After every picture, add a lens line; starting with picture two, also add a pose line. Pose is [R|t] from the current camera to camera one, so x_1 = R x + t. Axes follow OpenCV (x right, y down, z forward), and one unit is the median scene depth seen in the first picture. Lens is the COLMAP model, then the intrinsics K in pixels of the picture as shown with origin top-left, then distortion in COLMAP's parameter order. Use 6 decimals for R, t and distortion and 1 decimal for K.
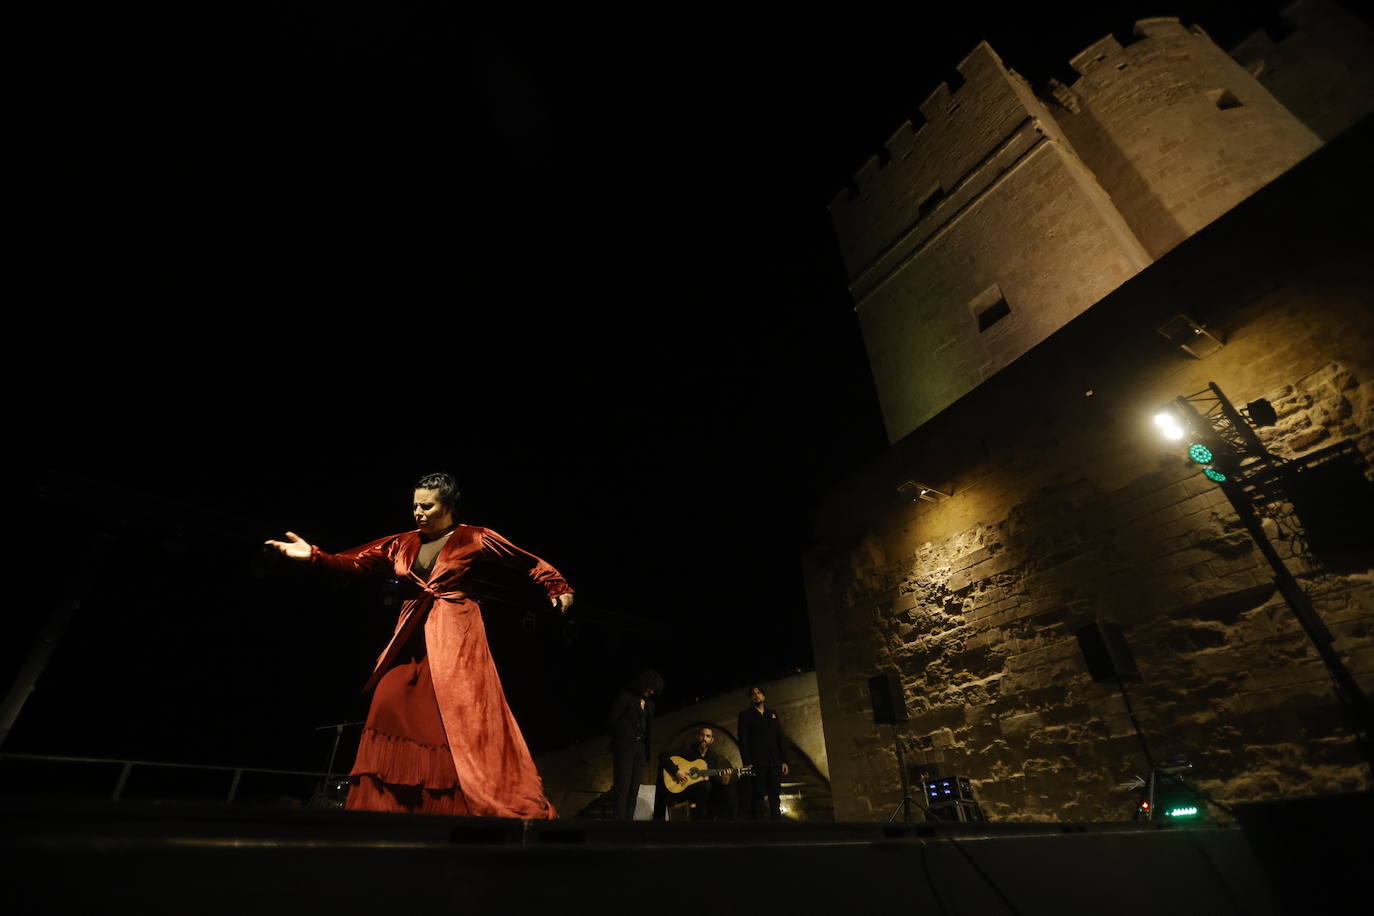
lens RADIAL K [[621.6, 0, 687.0], [0, 621.6, 458.0], [0, 0, 1]] dist [-0.060800, 0.025147]
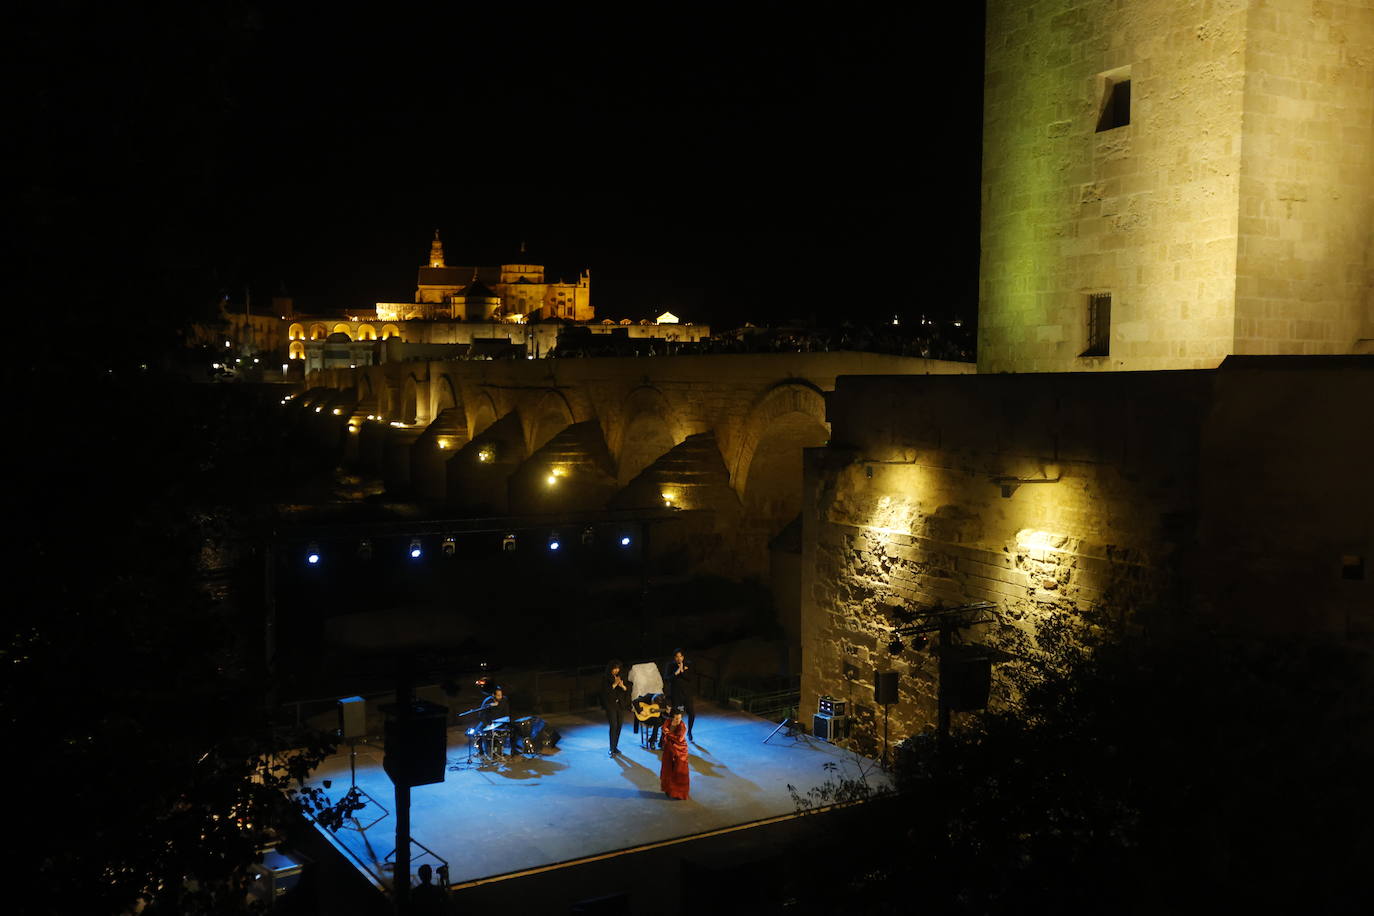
lens RADIAL K [[1496.1, 0, 696.2], [0, 1496.1, 454.7], [0, 0, 1]] dist [0.001005, 0.281624]
pose [[0.988832, 0.042924, -0.142717, 0.481992], [0.055744, 0.781584, 0.621305, -1.823488], [0.138214, -0.622322, 0.770462, -1.222442]]
